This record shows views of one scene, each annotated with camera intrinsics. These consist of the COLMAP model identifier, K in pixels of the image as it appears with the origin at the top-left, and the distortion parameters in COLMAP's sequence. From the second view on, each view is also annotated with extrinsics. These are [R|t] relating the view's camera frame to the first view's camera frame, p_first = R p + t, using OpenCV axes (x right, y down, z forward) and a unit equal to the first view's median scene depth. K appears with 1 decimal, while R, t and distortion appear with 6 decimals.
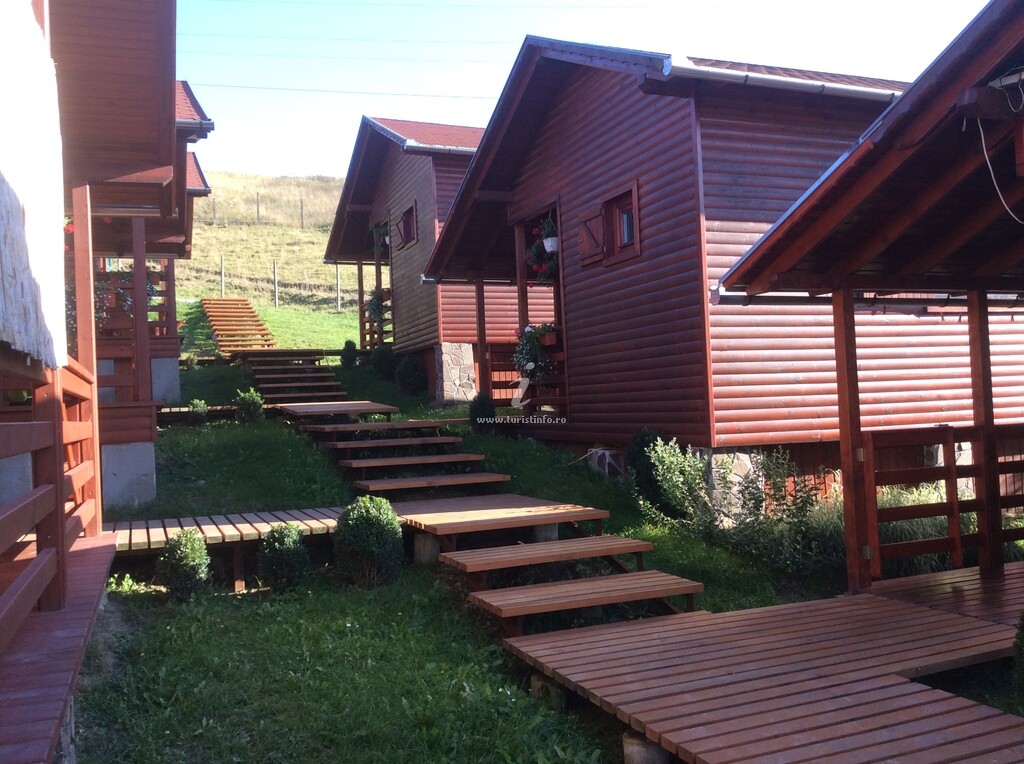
lens RADIAL K [[919.6, 0, 512.0], [0, 919.6, 382.0], [0, 0, 1]] dist [0.109307, -0.161349]
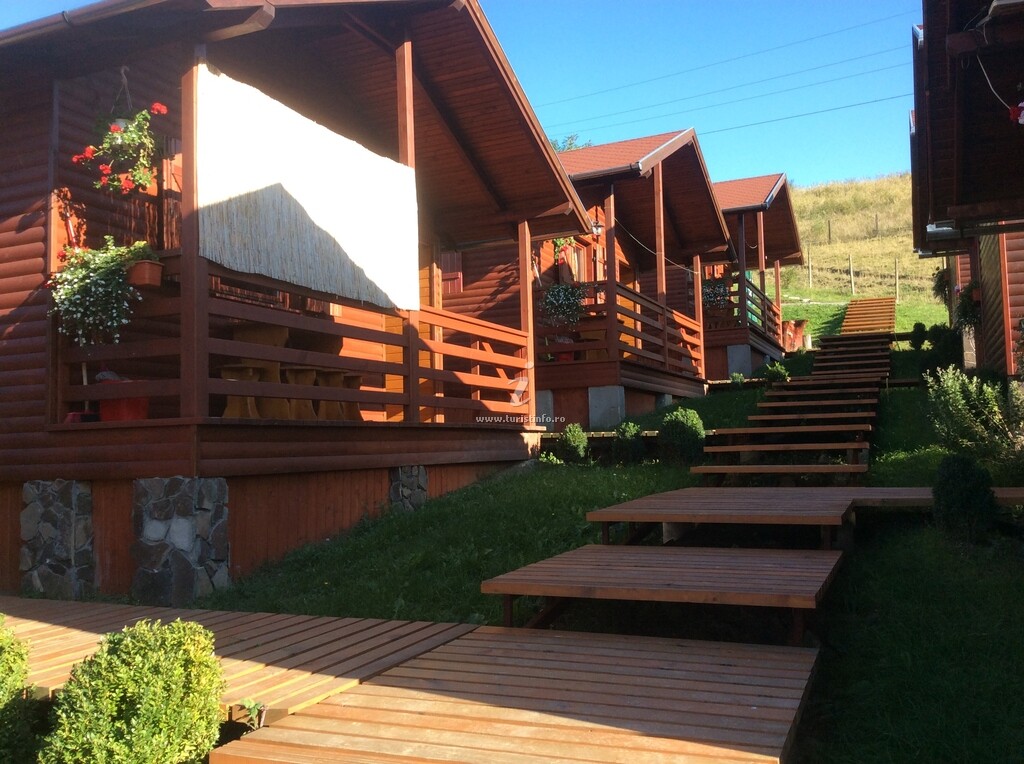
lens RADIAL K [[919.6, 0, 512.0], [0, 919.6, 382.0], [0, 0, 1]] dist [0.109307, -0.161349]
pose [[0.698345, -0.021771, -0.715430, 0.343727], [0.007910, 0.999711, -0.022701, 0.056551], [0.715718, 0.010194, 0.698315, -0.094373]]
